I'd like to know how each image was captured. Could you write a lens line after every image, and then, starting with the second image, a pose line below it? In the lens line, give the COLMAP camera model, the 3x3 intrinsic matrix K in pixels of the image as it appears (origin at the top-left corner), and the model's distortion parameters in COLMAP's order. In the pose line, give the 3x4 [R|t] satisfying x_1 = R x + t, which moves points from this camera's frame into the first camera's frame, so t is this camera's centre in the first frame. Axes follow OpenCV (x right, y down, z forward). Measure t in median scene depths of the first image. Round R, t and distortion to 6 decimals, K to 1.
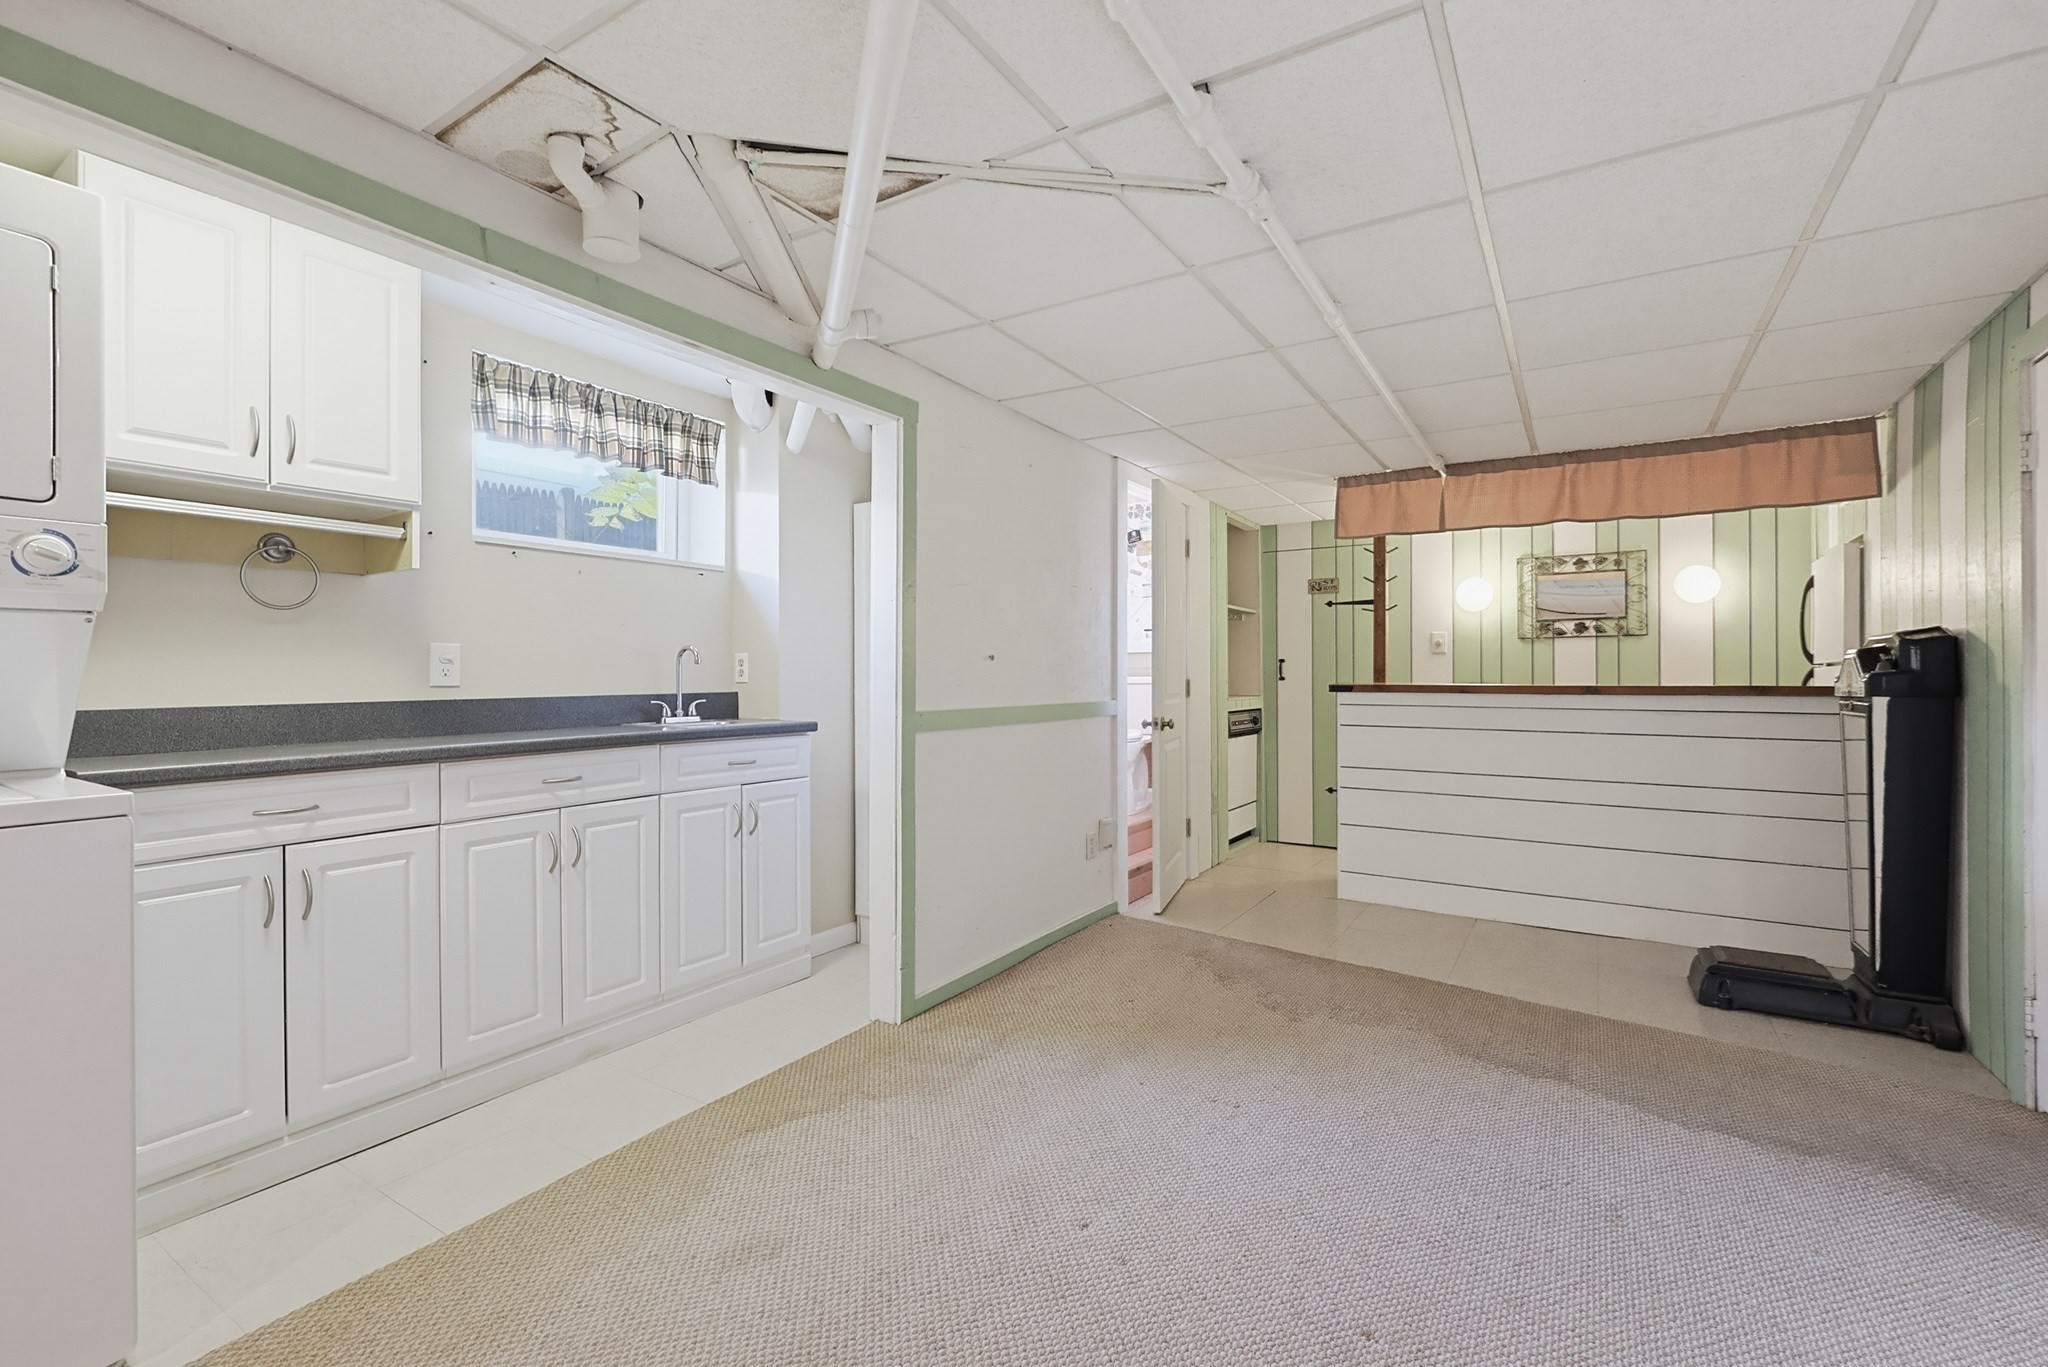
lens RADIAL K [[882.5, 0, 1050.4], [0, 882.5, 664.6], [0, 0, 1]] dist [0.002208, 0.000069]
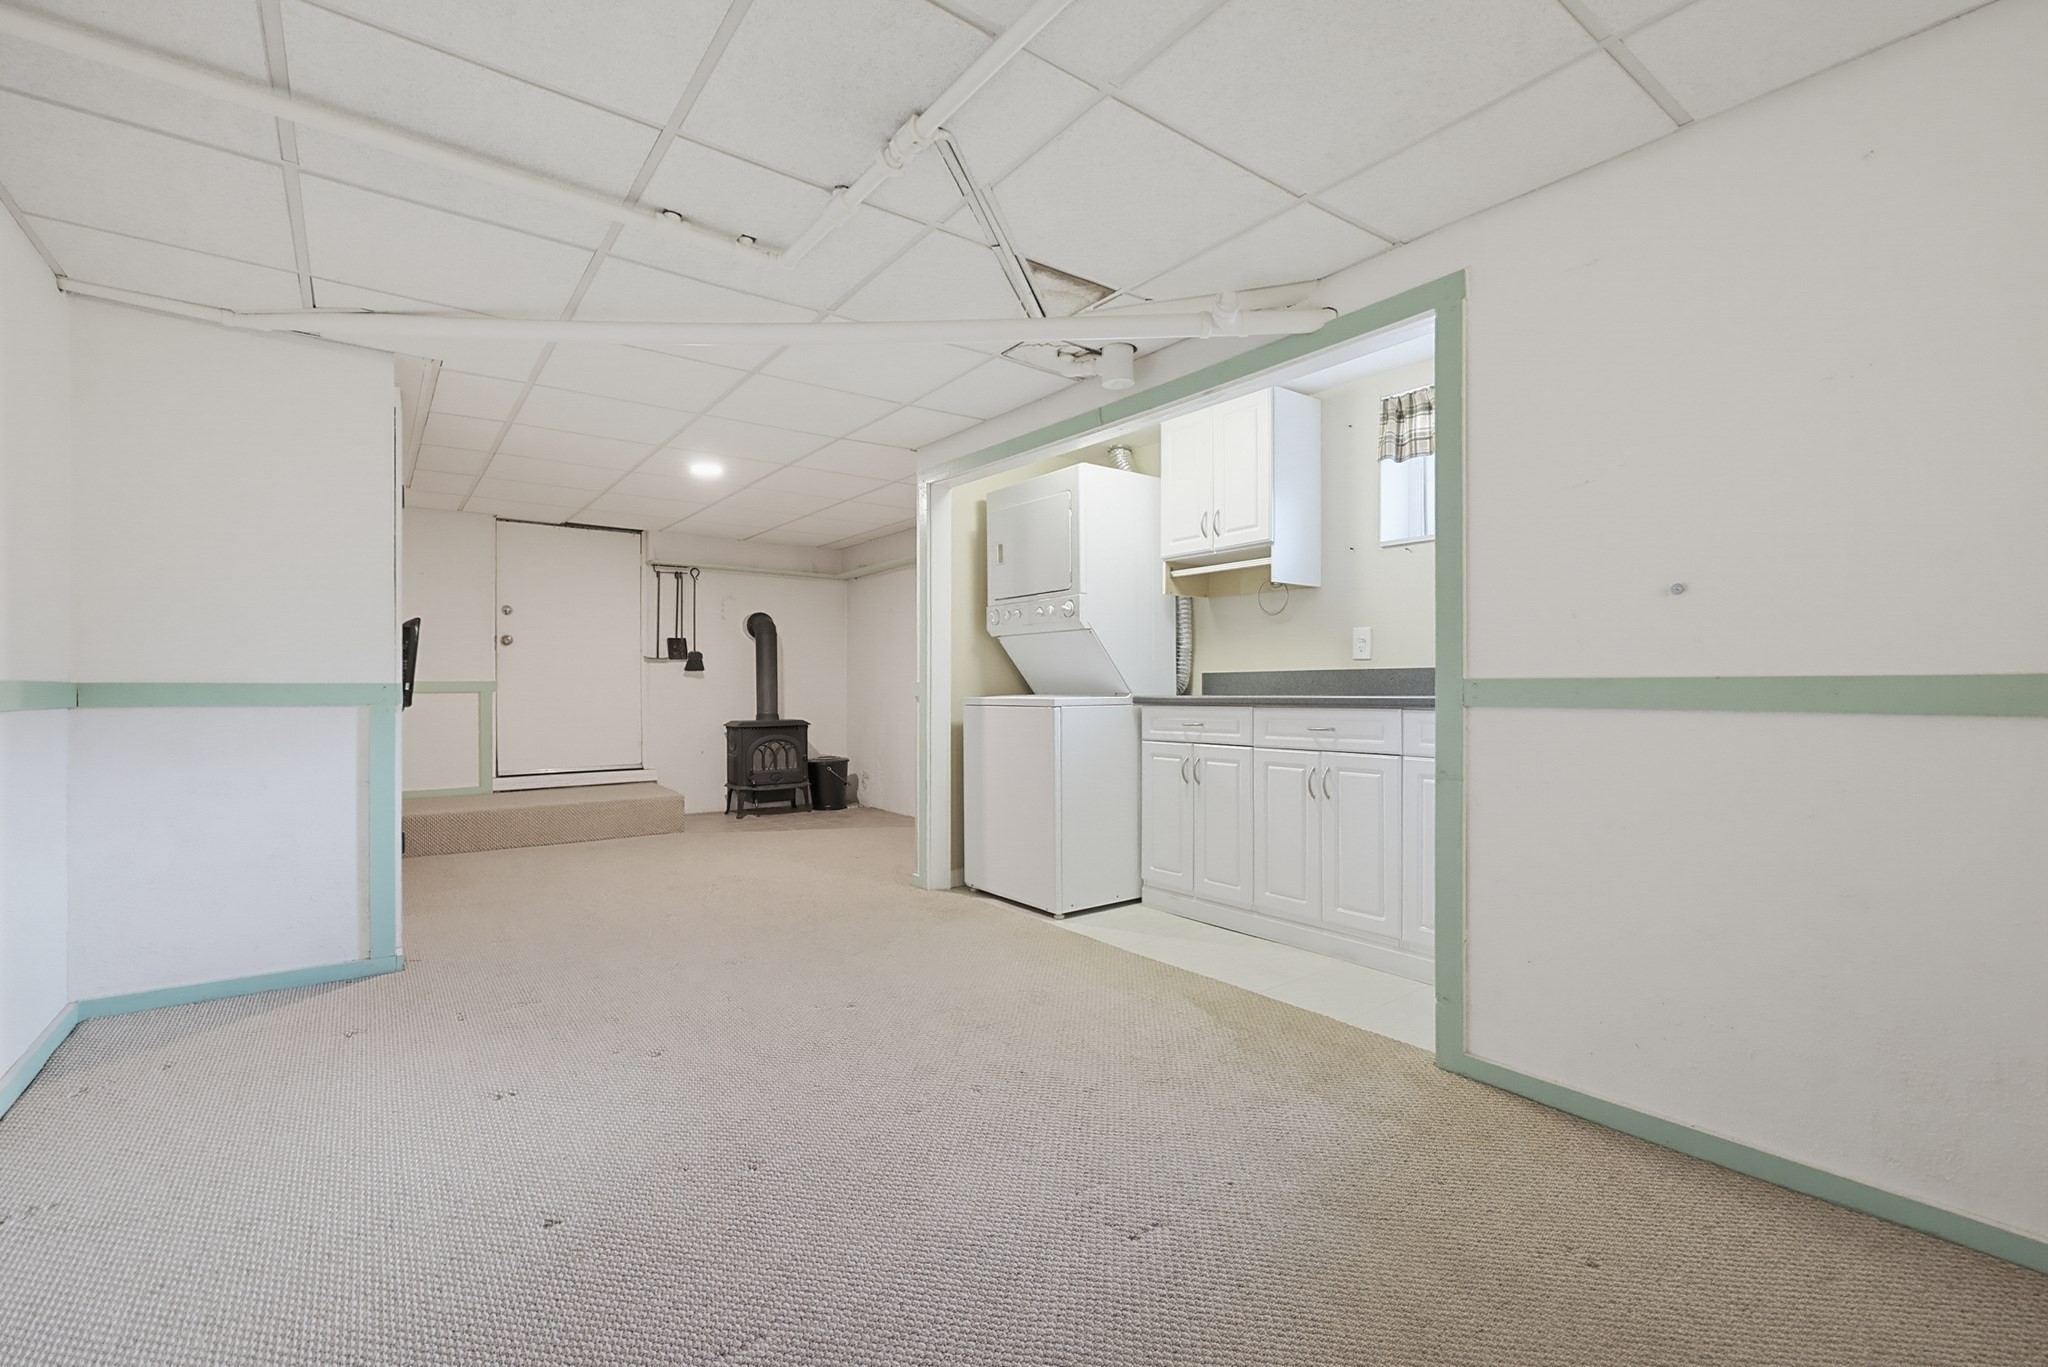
lens RADIAL K [[881.8, 0, 1024.0], [0, 881.8, 683.5], [0, 0, 1]] dist [-0.000407, -0.000021]
pose [[-0.364540, -0.001045, -0.931187, 0.822764], [0.011552, 0.999917, -0.005644, 0.068169], [0.931116, -0.012815, -0.364498, 1.092256]]
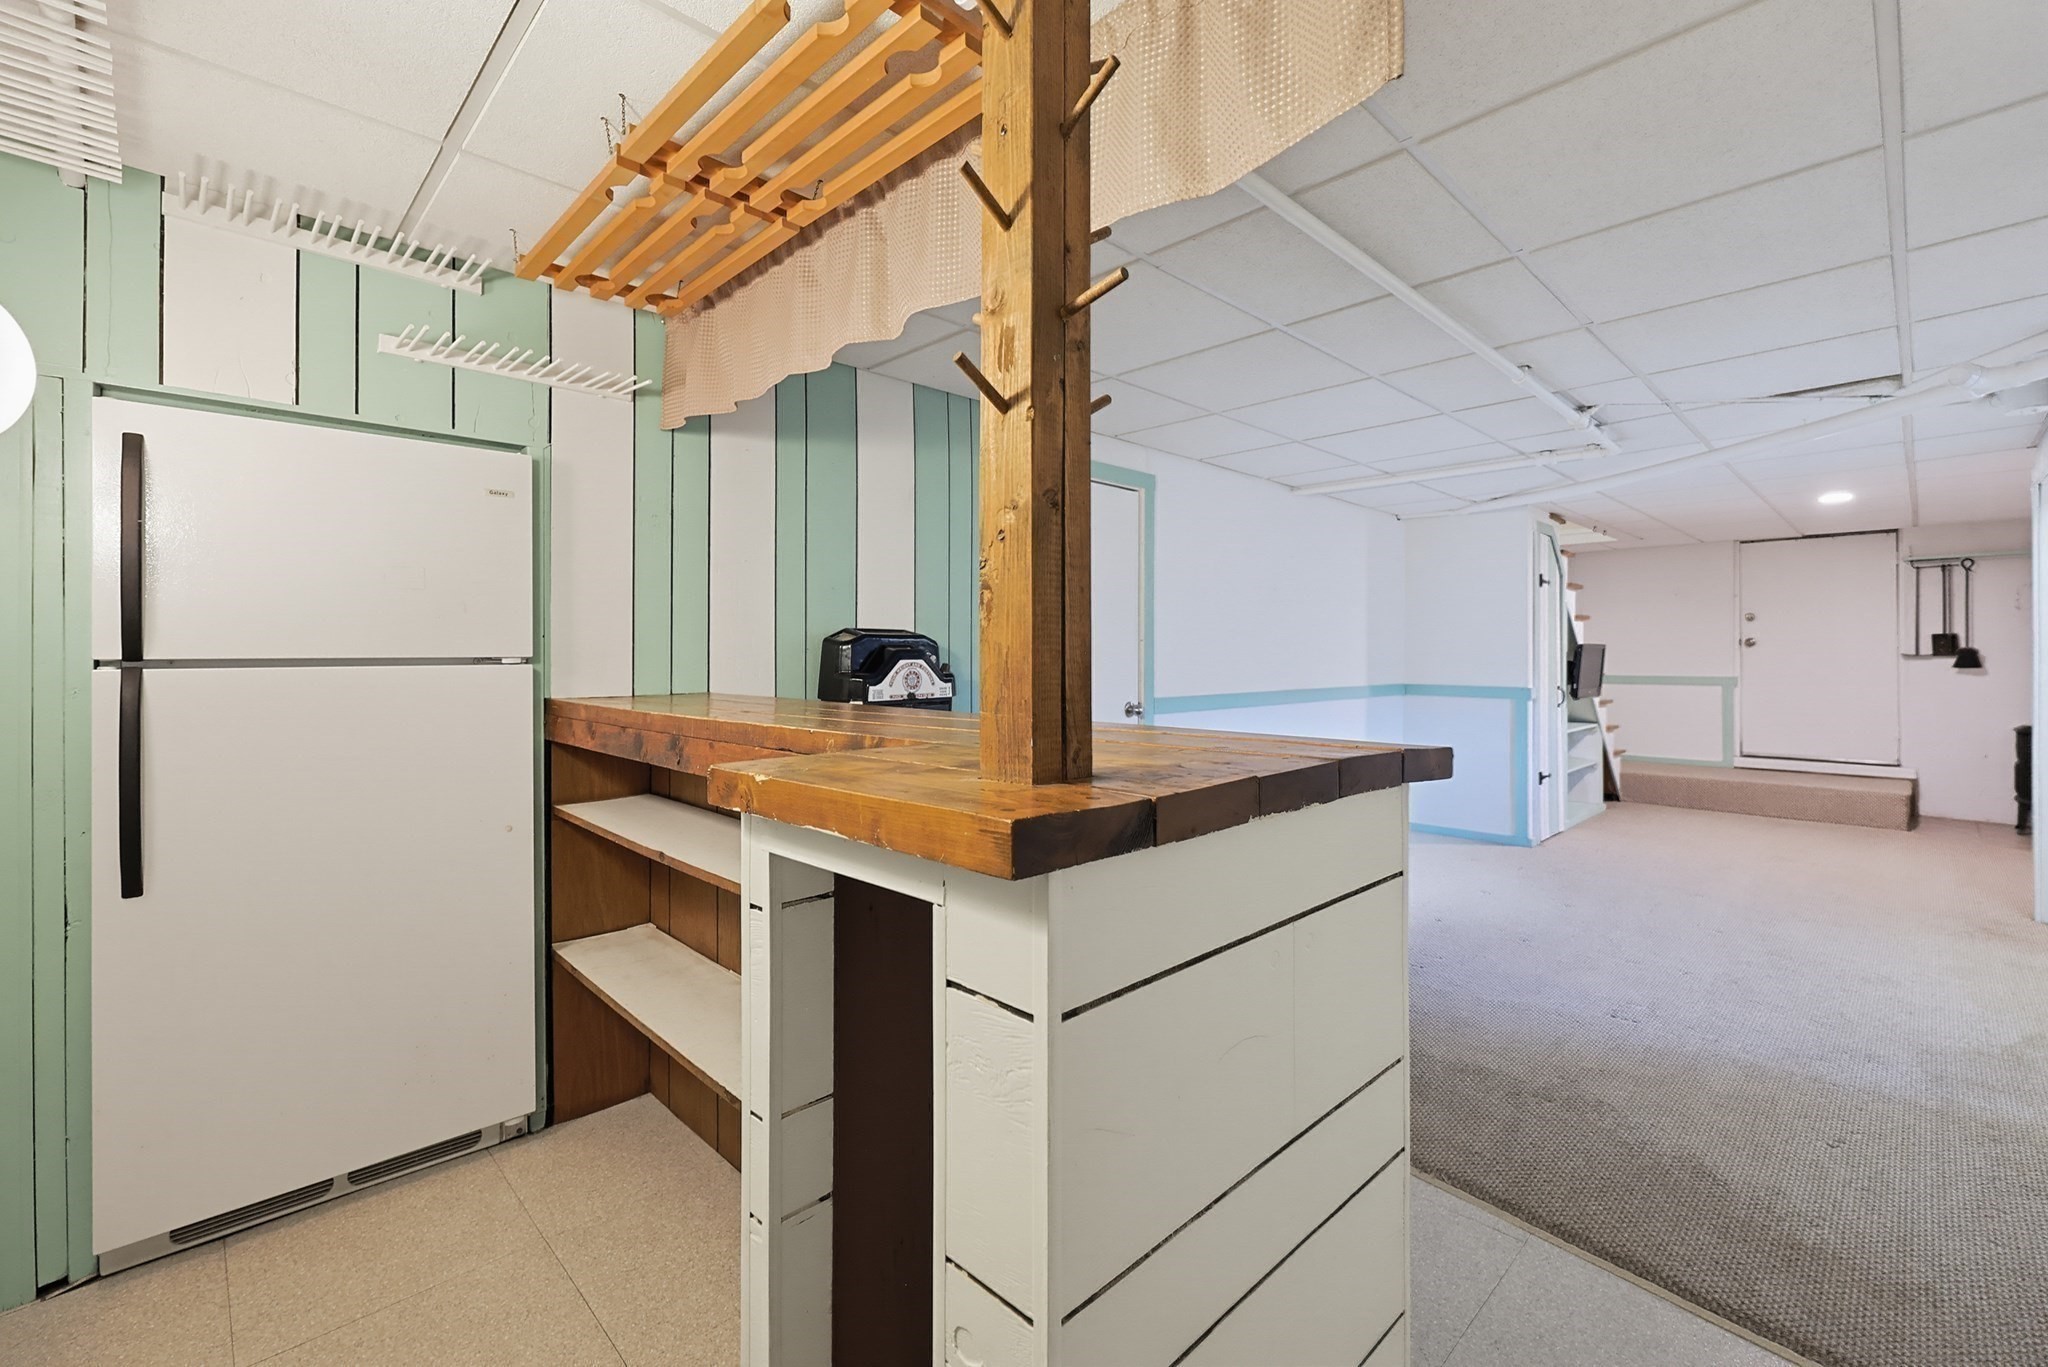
lens RADIAL K [[881.8, 0, 1024.0], [0, 881.8, 683.5], [0, 0, 1]] dist [-0.000407, -0.000021]
pose [[-0.967947, -0.004697, 0.251111, 0.662329], [-0.000159, 0.999836, 0.018091, 0.002589], [-0.251155, 0.017472, -0.967789, 2.264423]]
